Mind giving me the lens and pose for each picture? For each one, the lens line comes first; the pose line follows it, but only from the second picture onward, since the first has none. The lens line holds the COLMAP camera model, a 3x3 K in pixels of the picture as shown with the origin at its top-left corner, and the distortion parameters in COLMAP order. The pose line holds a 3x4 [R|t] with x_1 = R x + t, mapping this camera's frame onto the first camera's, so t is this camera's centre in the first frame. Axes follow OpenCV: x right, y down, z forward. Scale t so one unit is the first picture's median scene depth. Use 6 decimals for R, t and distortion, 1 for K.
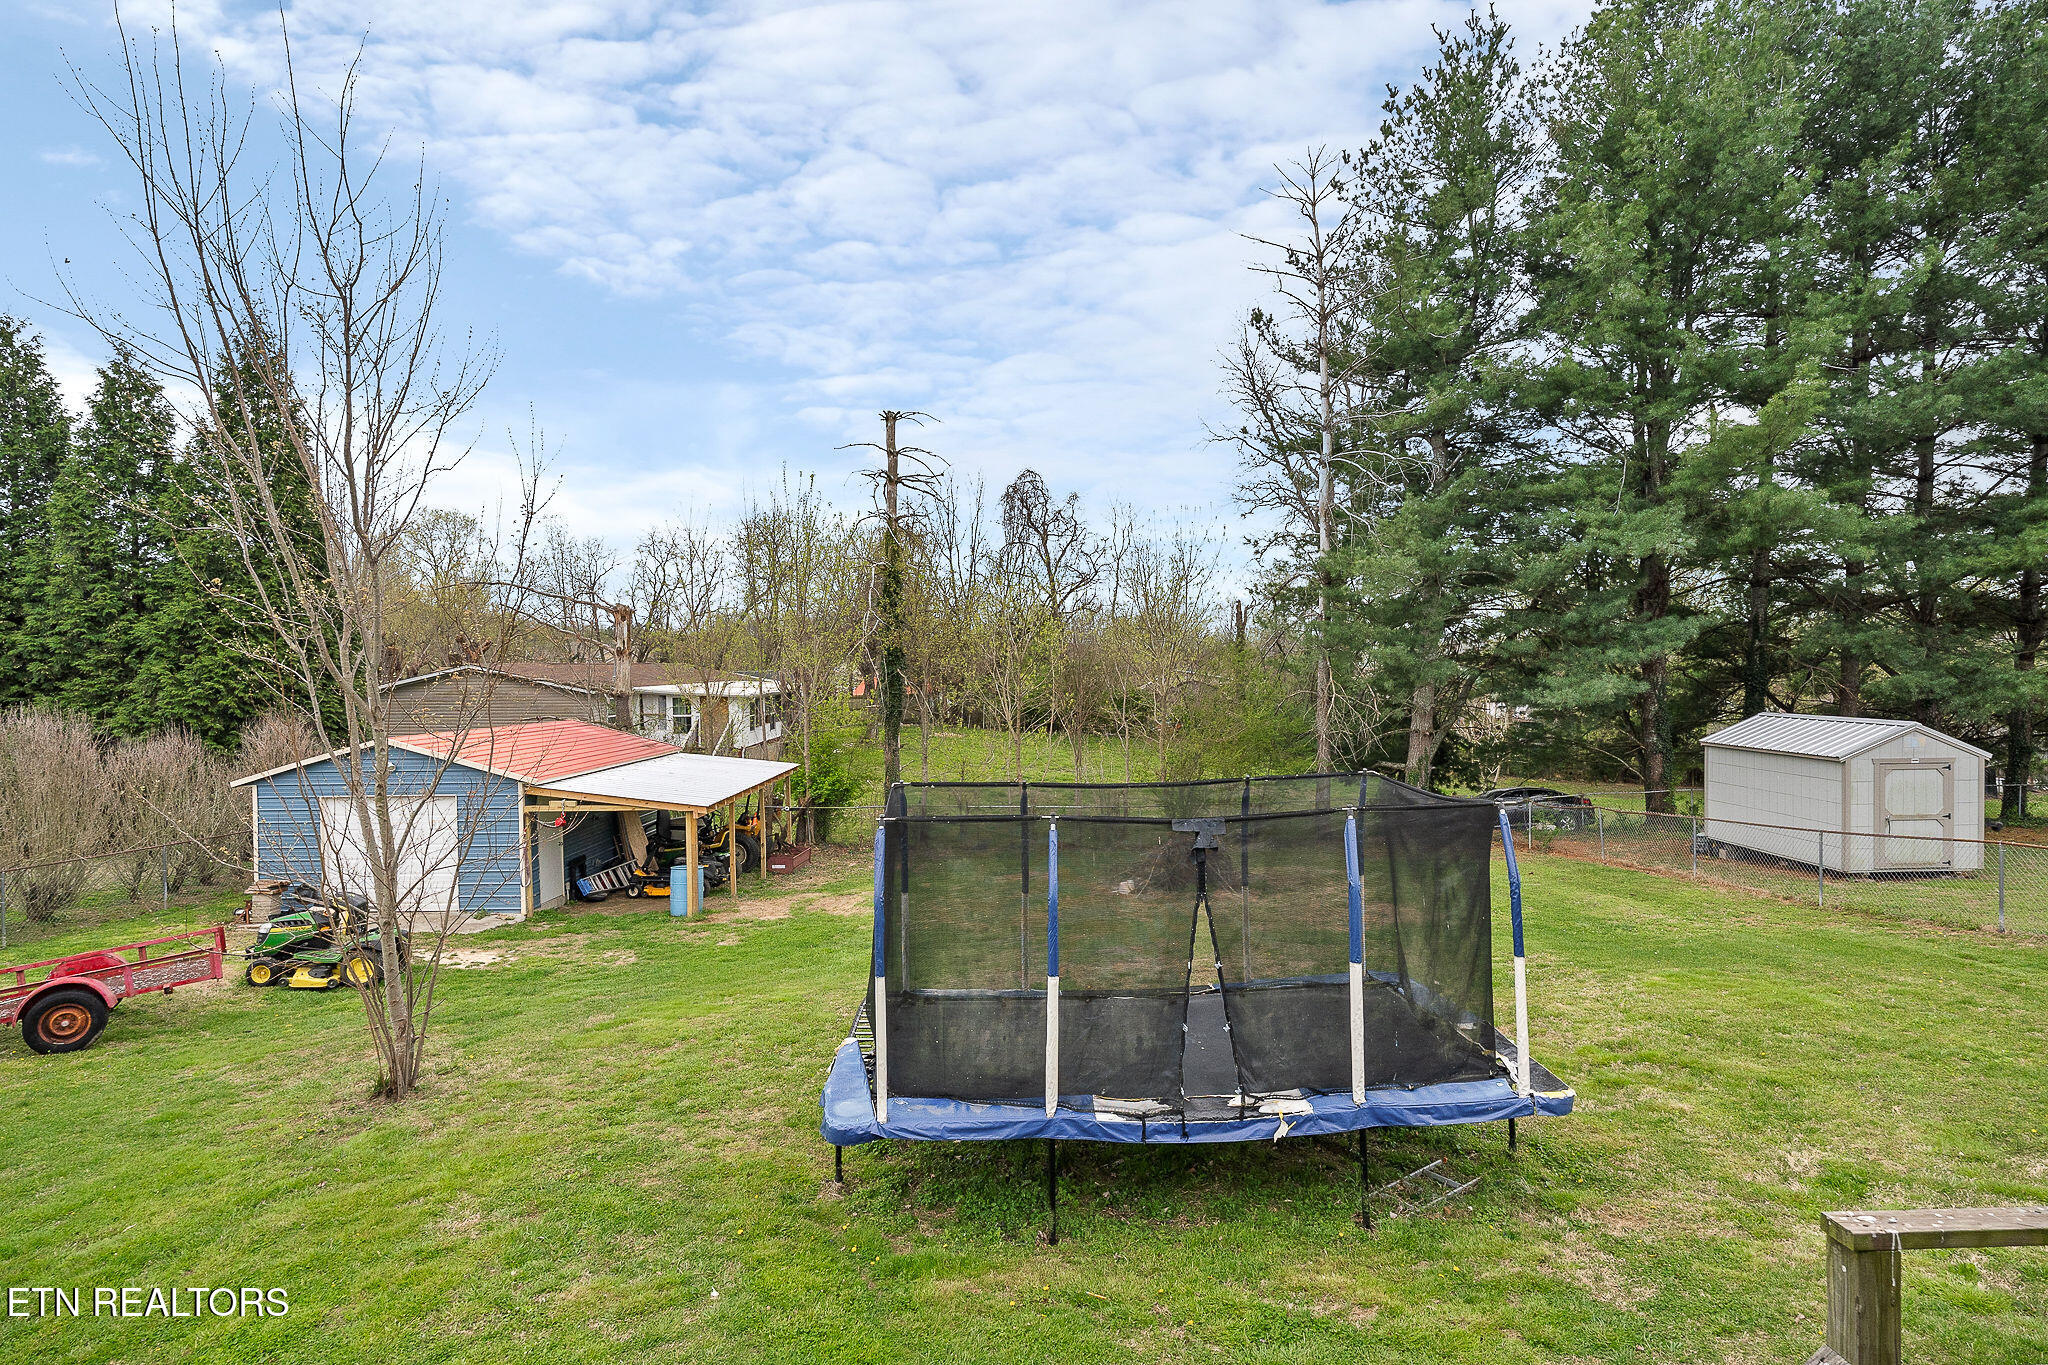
lens RADIAL K [[1030.7, 0, 1024.0], [0, 1030.7, 682.5], [0, 0, 1]] dist [0.000903, 0.000230]
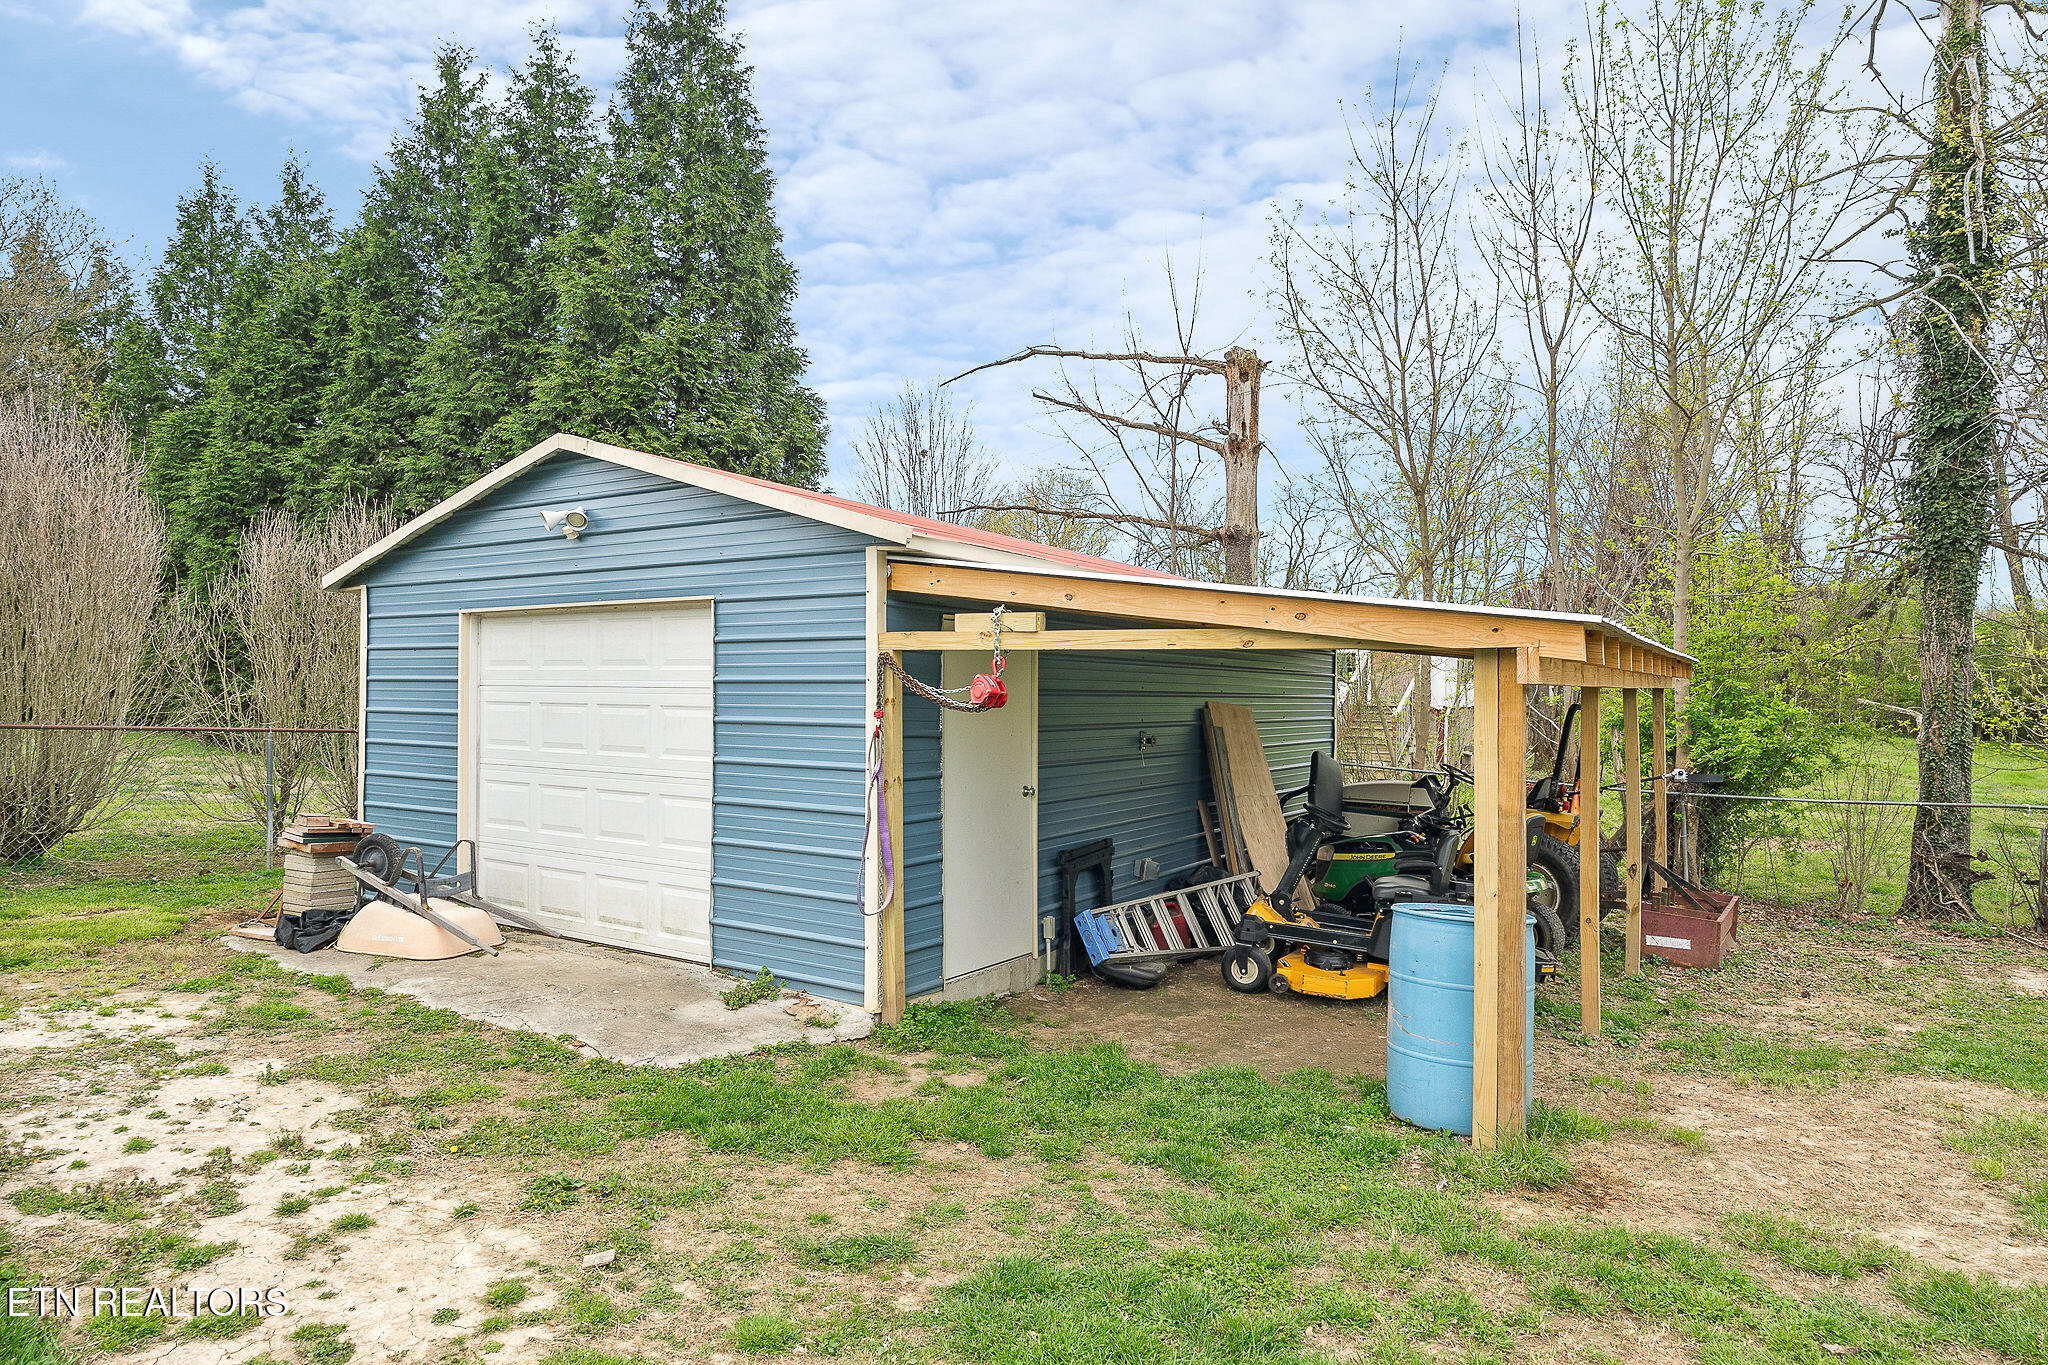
lens RADIAL K [[1167.3, 0, 1024.0], [0, 1167.3, 682.5], [0, 0, 1]] dist [0.002171, 0.000130]
pose [[0.844794, 0.010235, -0.534993, -0.220090], [-0.021743, 0.999648, -0.015211, 0.109236], [0.534649, 0.024482, 0.844719, 0.590774]]
